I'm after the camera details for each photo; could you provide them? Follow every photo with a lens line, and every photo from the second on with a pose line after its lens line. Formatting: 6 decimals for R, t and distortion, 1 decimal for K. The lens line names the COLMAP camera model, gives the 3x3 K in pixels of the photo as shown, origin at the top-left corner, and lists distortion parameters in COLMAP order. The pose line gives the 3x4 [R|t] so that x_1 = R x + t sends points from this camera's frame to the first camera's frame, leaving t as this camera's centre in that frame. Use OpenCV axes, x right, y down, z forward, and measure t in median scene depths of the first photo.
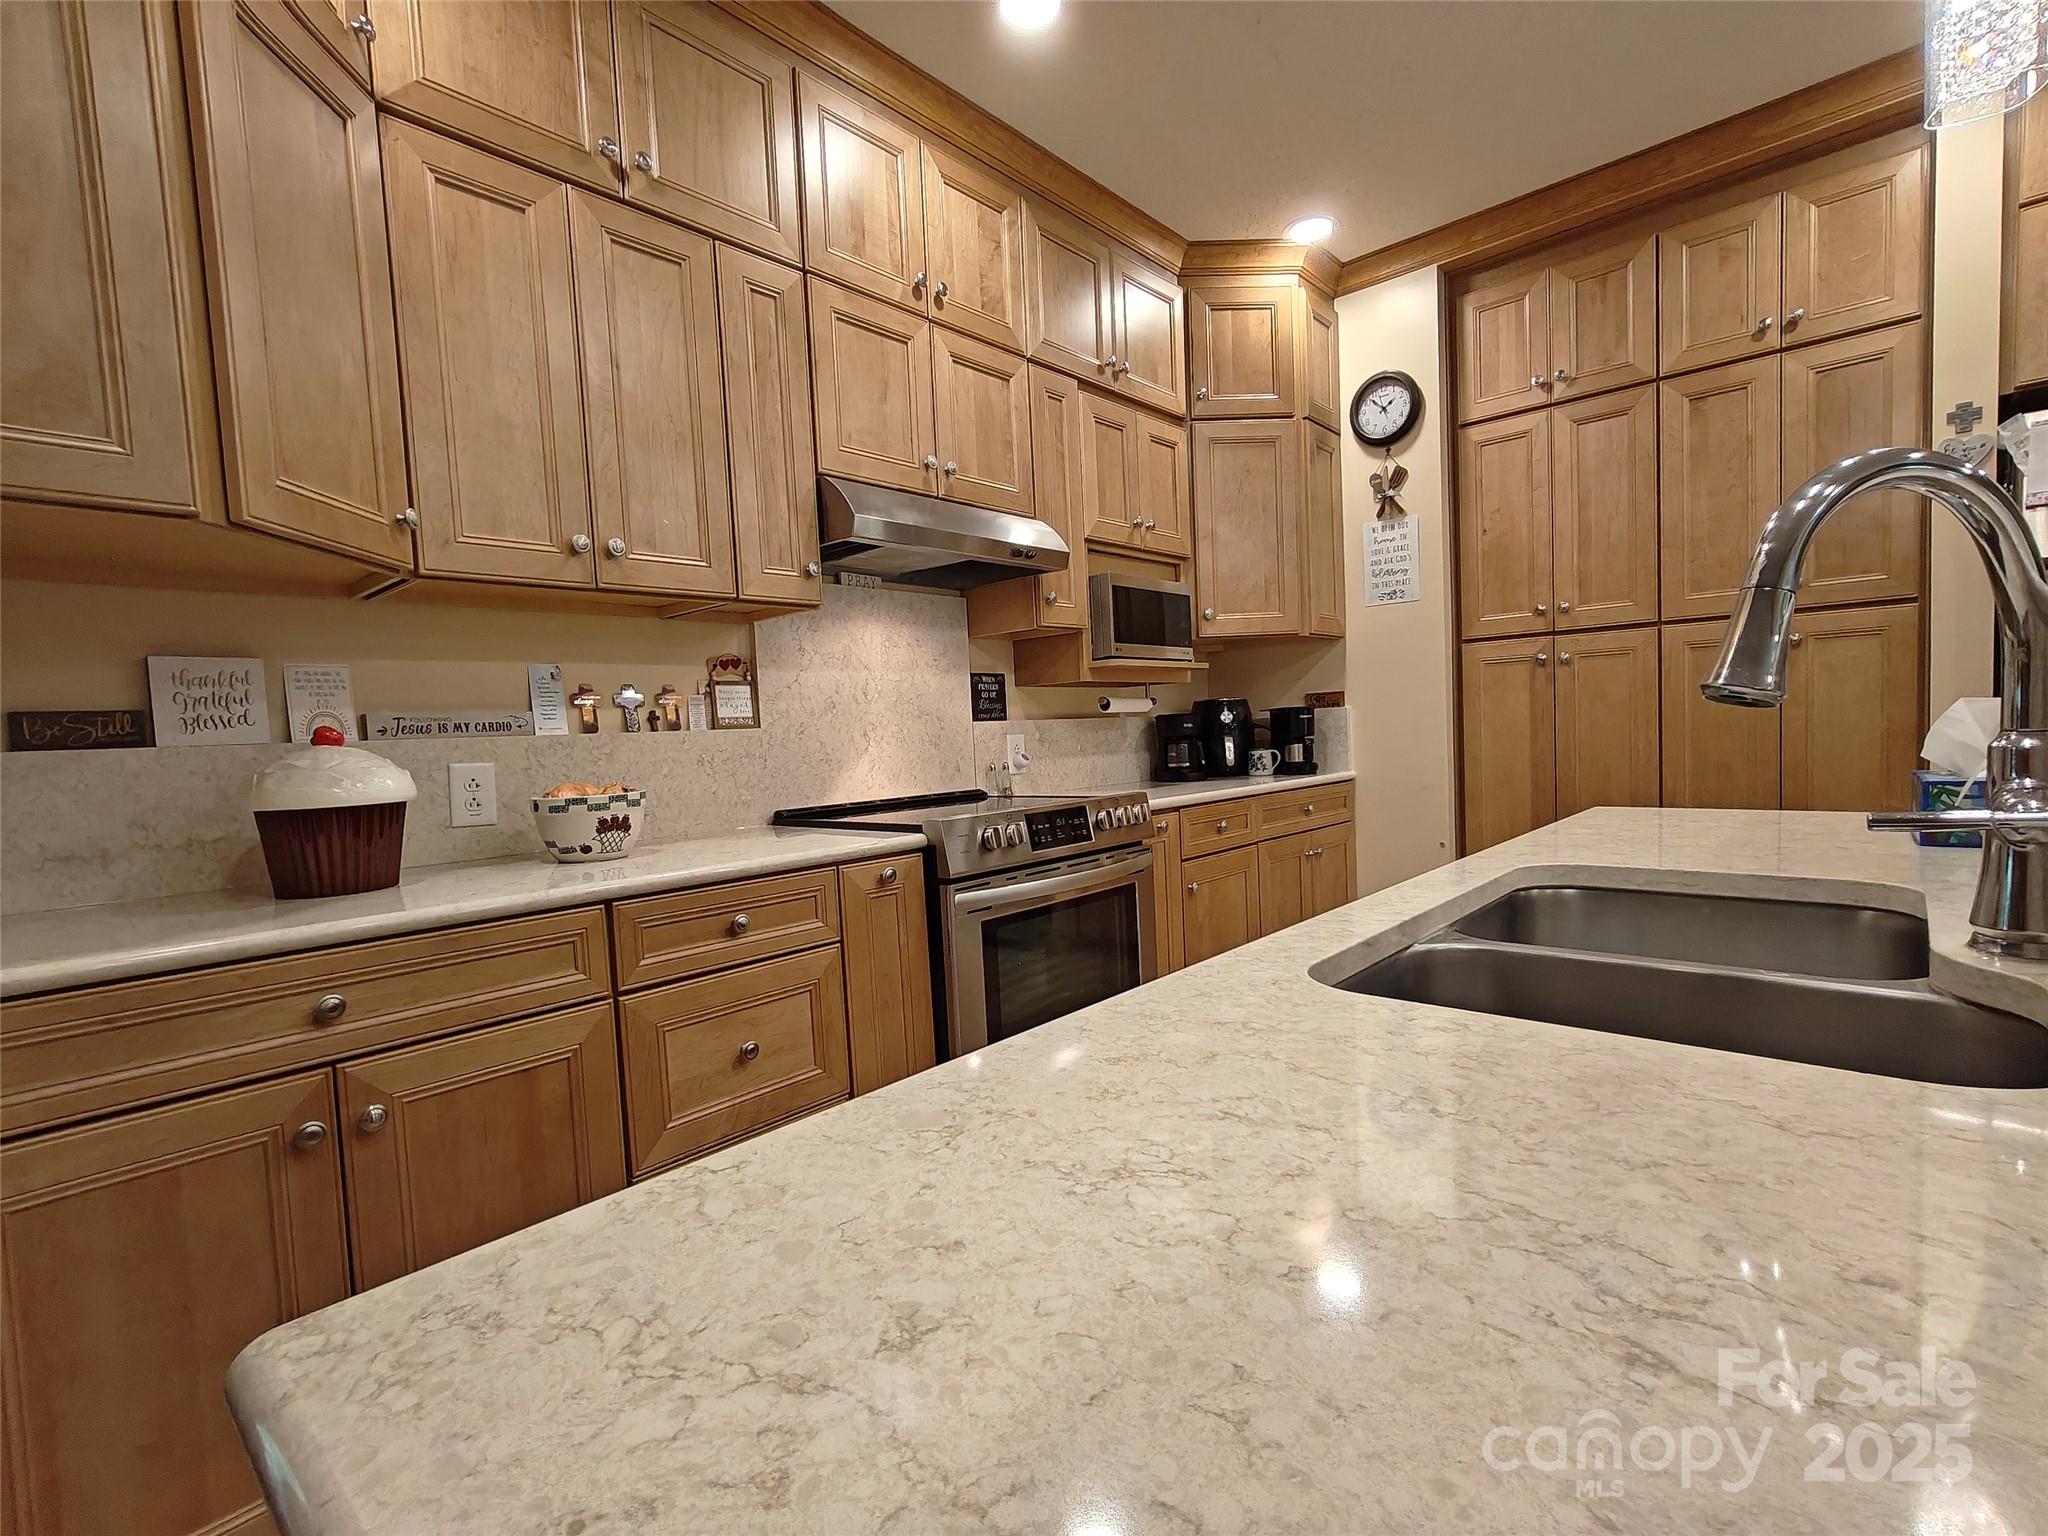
lens RADIAL K [[959.4, 0, 1024.2], [0, 959.4, 778.8], [0, 0, 1]] dist [0.004559, 0.001899]
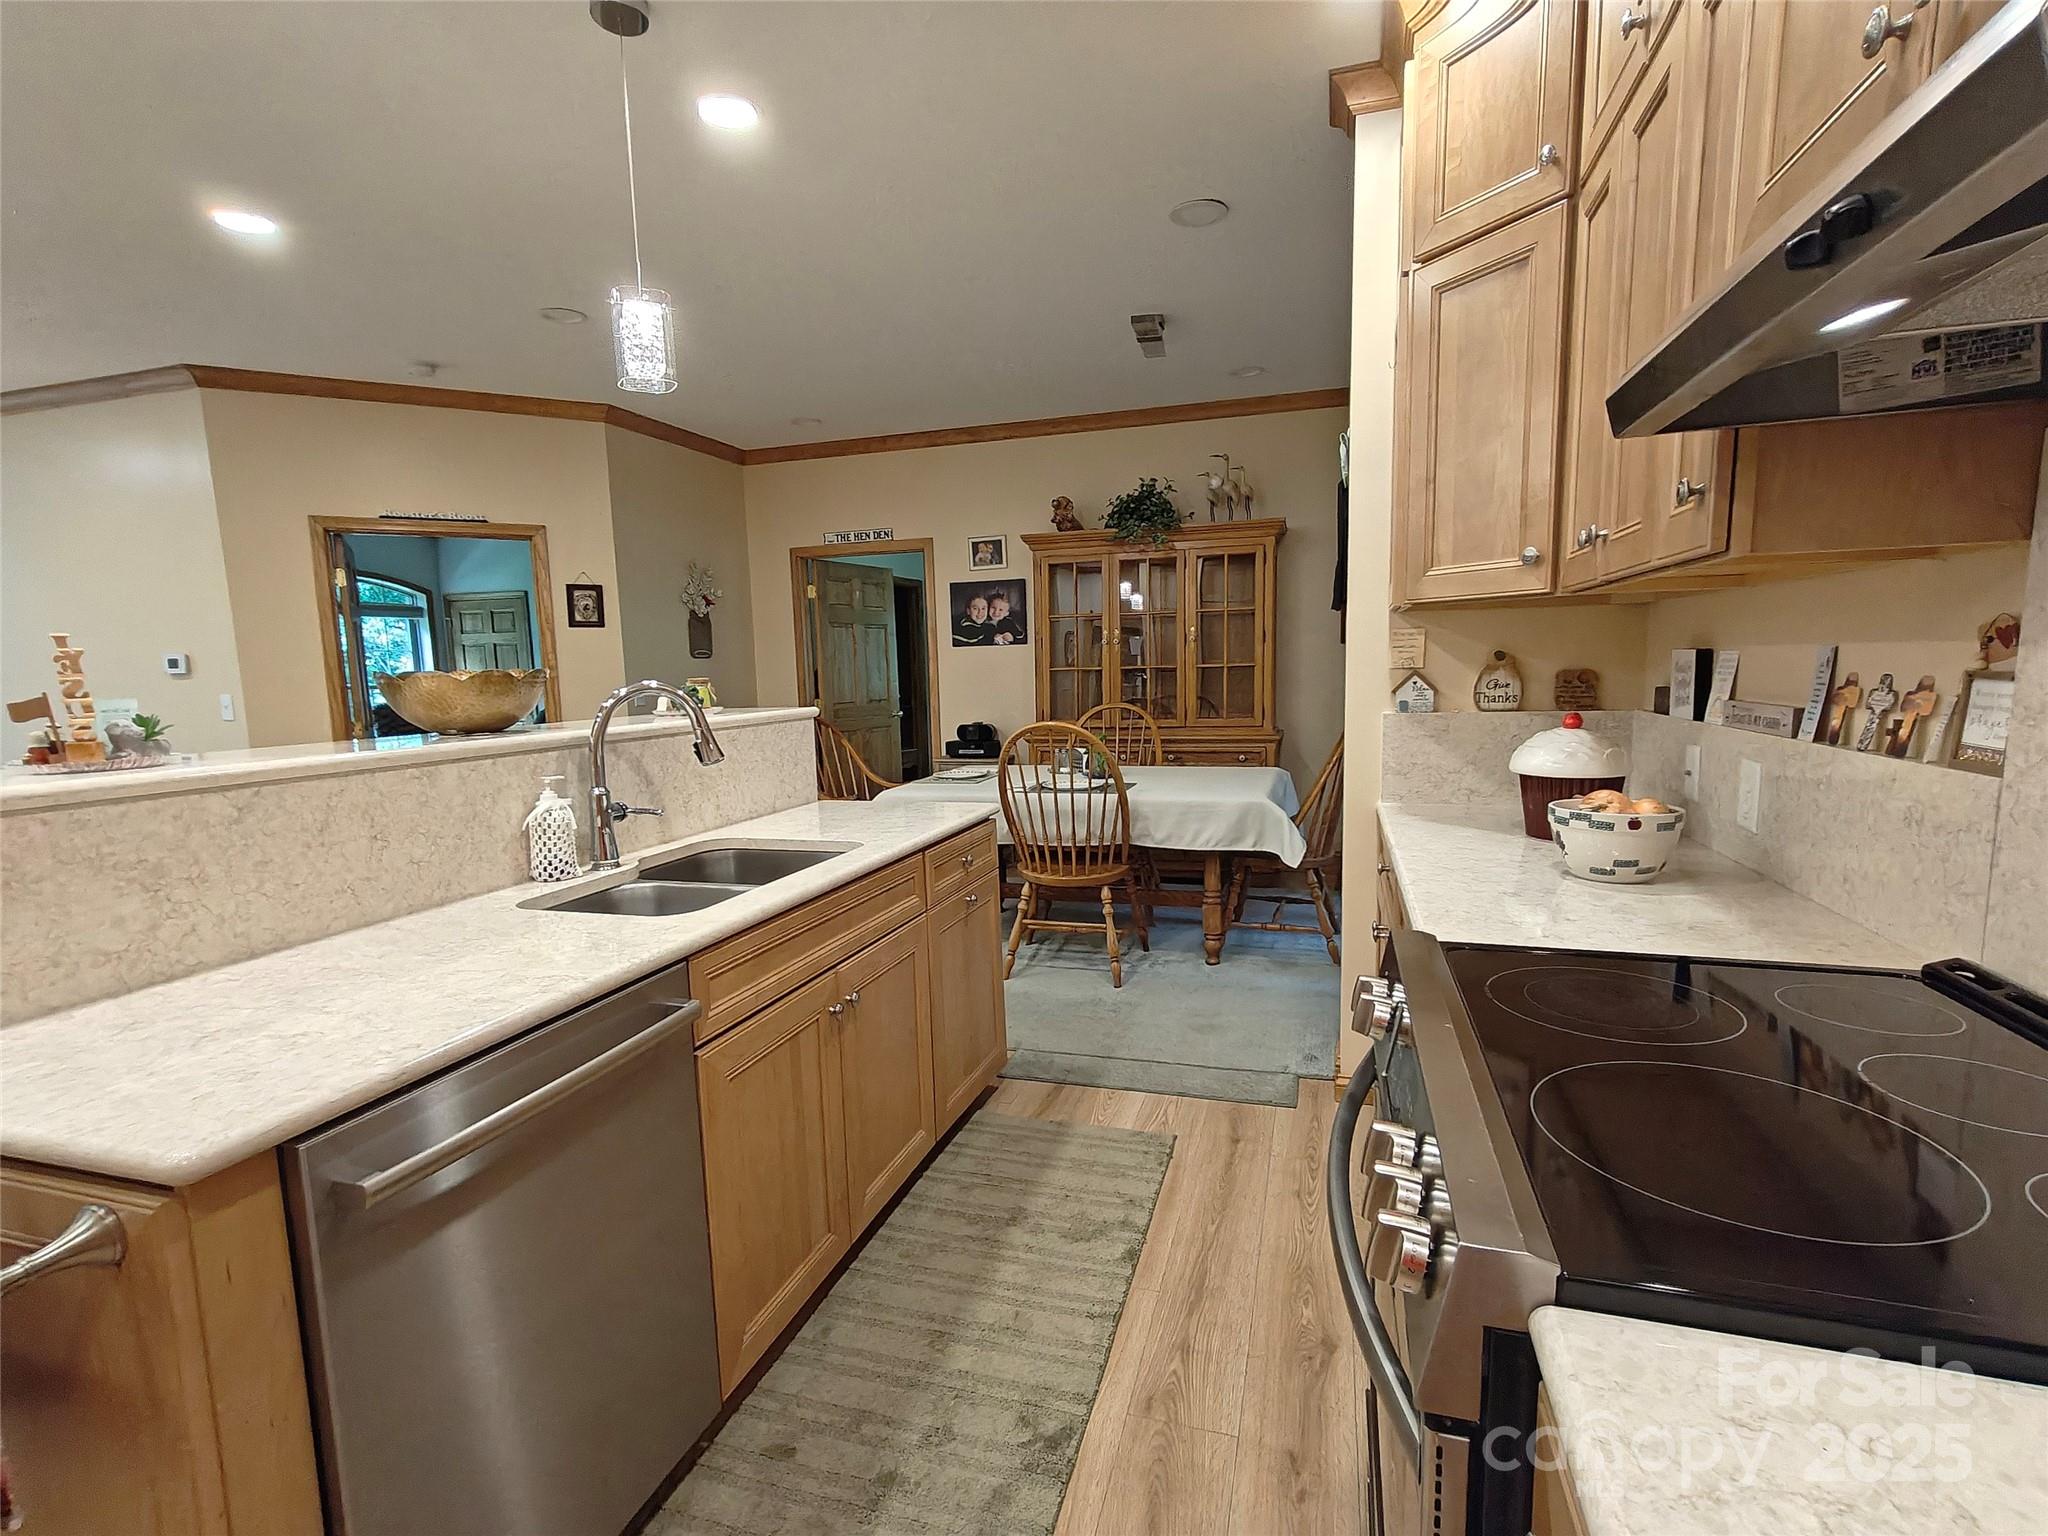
lens RADIAL K [[959.4, 0, 1022.6], [0, 959.4, 787.2], [0, 0, 1]] dist [0.004559, 0.001899]
pose [[-0.903839, 0.121286, -0.410322, 0.256210], [0.043465, 0.980049, 0.193947, -0.122690], [0.425659, 0.157462, -0.891078, 0.949076]]
